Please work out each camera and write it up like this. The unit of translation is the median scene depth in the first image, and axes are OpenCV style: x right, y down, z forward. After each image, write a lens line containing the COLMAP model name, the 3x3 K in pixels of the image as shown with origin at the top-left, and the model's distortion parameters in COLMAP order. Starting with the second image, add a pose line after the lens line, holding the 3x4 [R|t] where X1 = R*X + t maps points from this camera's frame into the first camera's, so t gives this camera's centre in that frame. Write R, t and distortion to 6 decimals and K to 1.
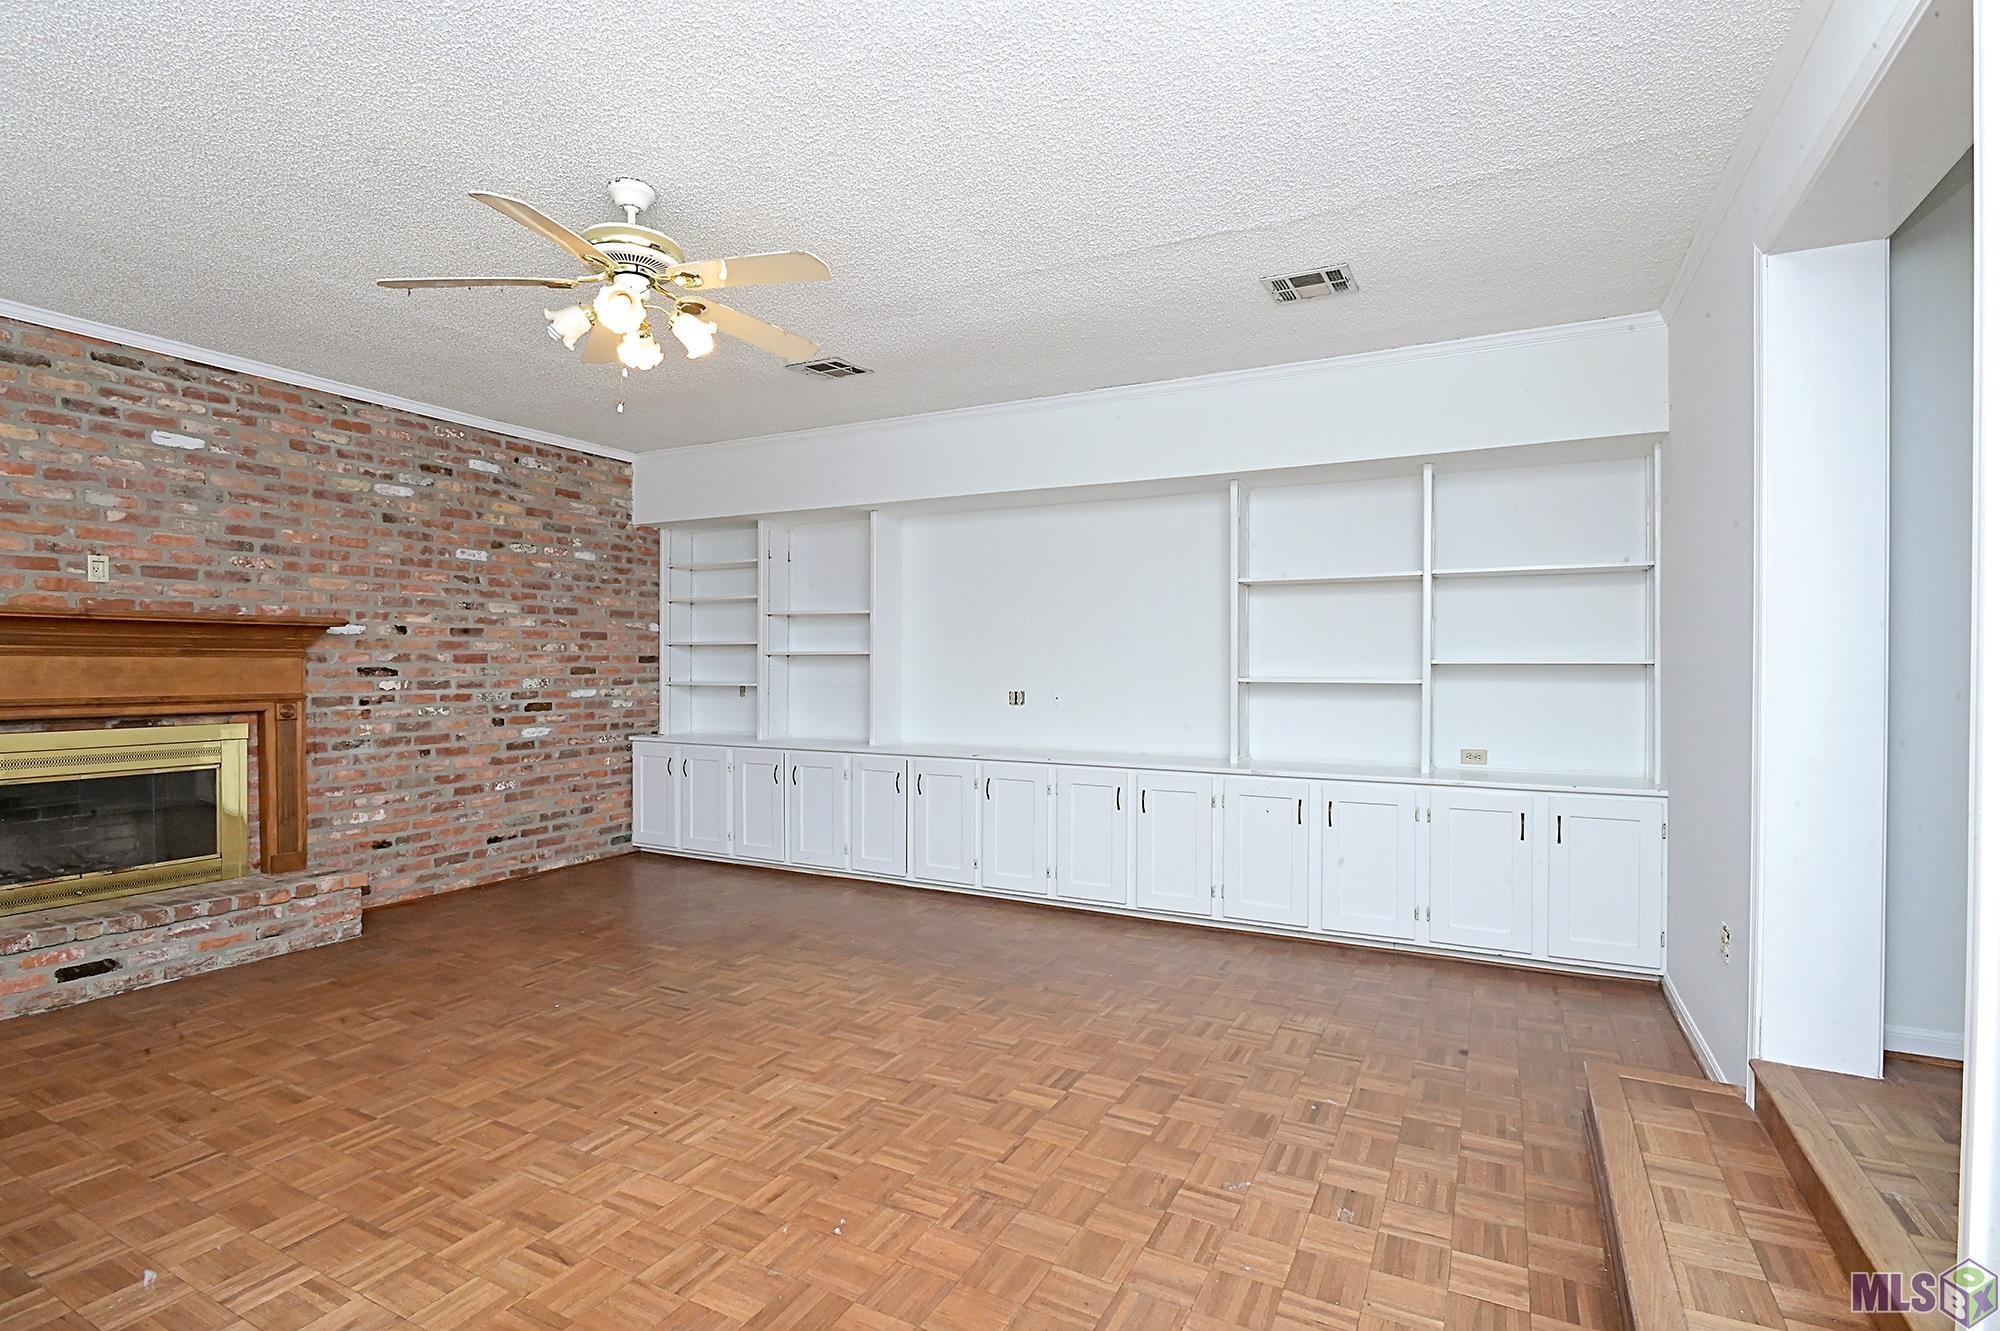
lens RADIAL K [[933.6, 0, 1000.0], [0, 933.6, 665.5], [0, 0, 1]] dist [-0.010204, -0.000210]
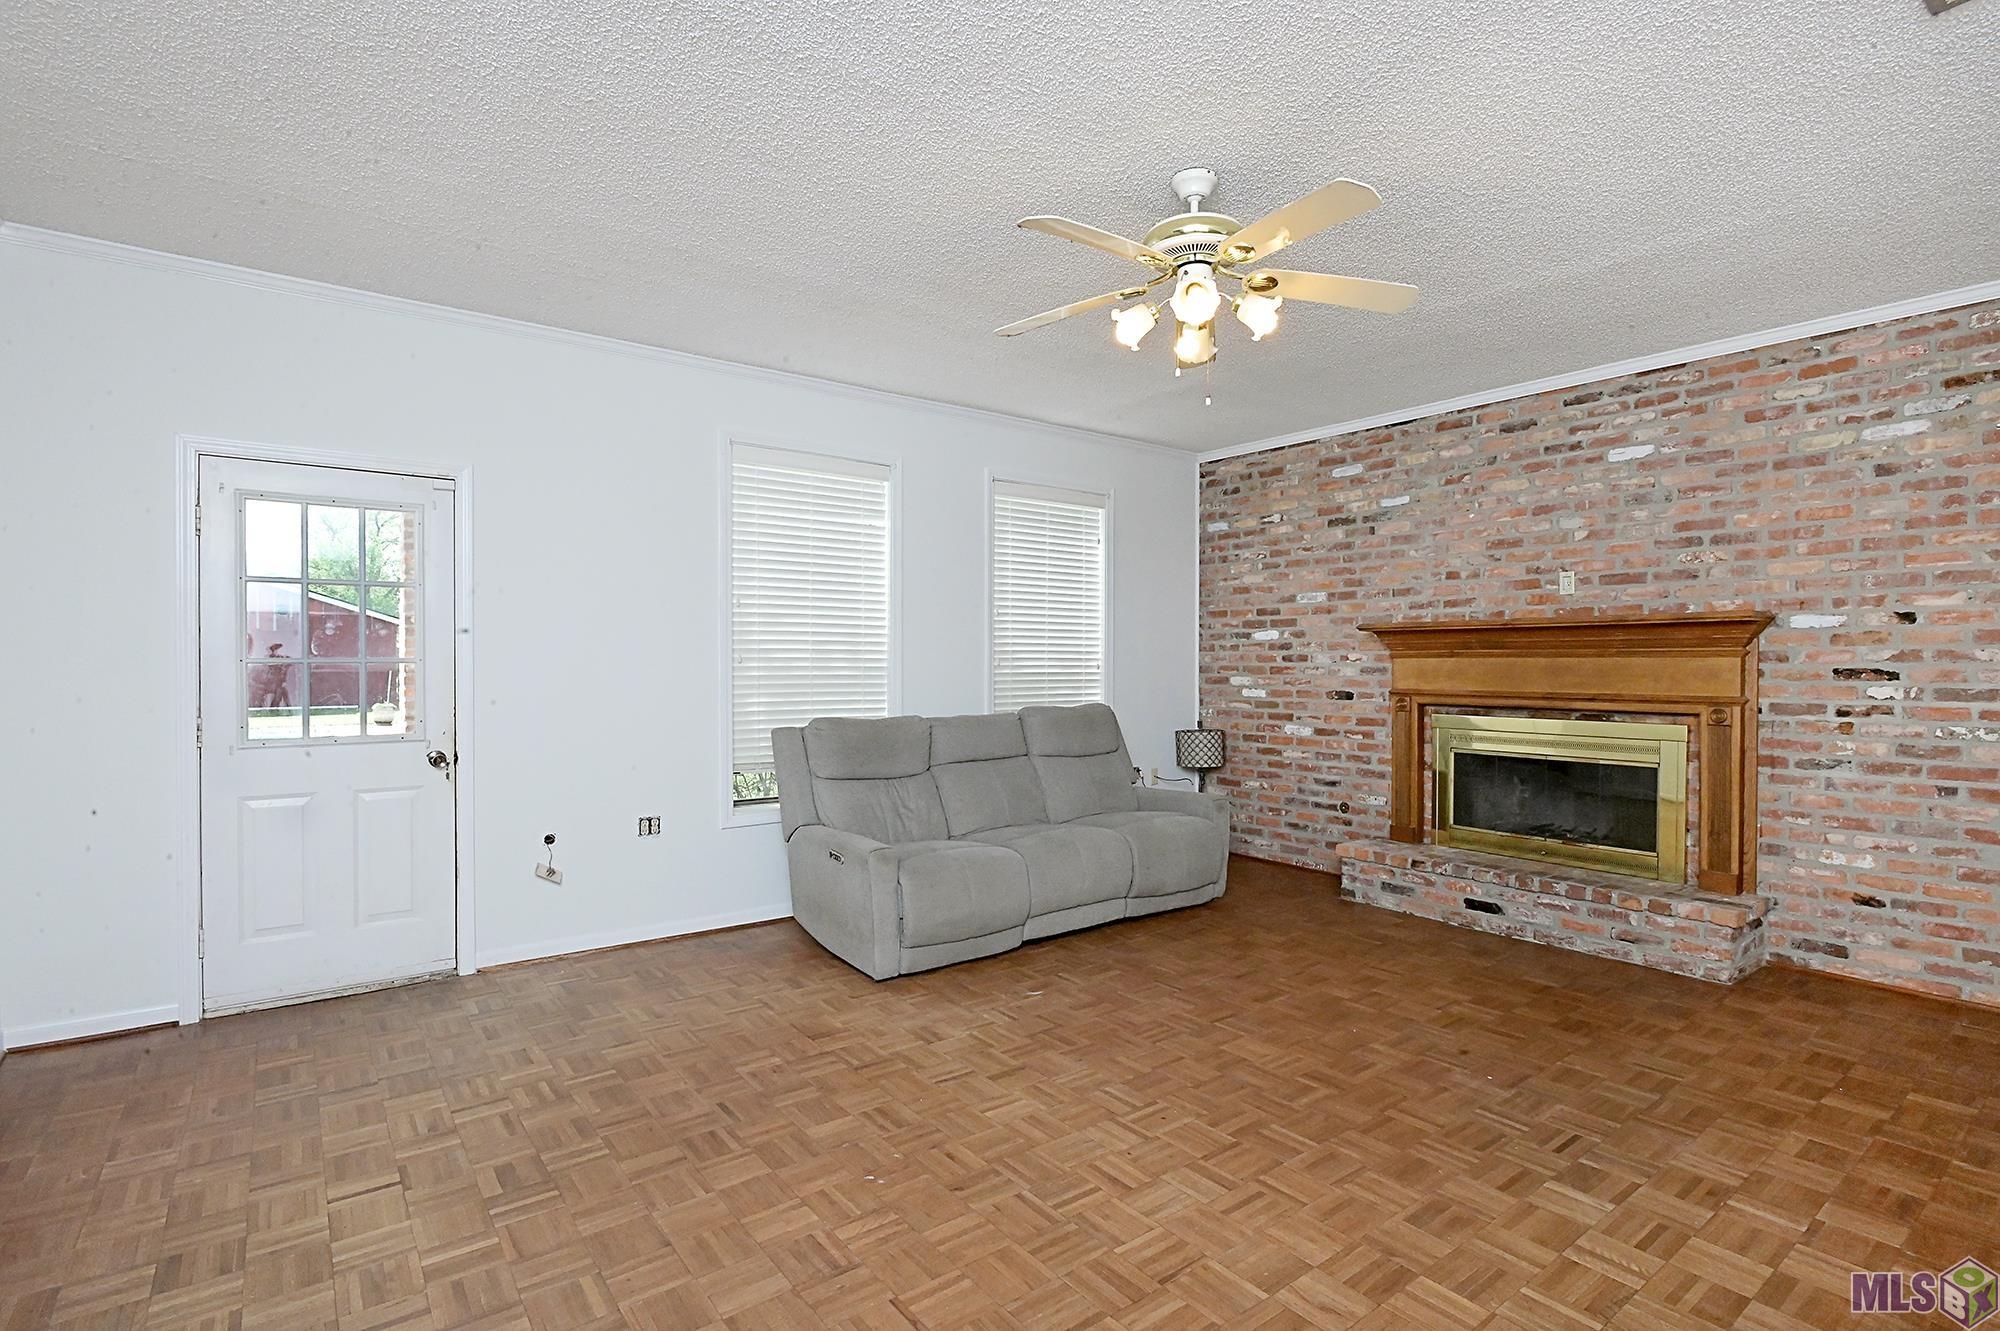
lens RADIAL K [[933.6, 0, 1000.0], [0, 933.6, 665.5], [0, 0, 1]] dist [-0.010204, -0.000210]
pose [[-0.407850, -0.000350, -0.913049, 0.354604], [-0.003542, 0.999993, 0.001199, 0.001204], [0.913042, 0.003723, -0.407848, 0.735601]]
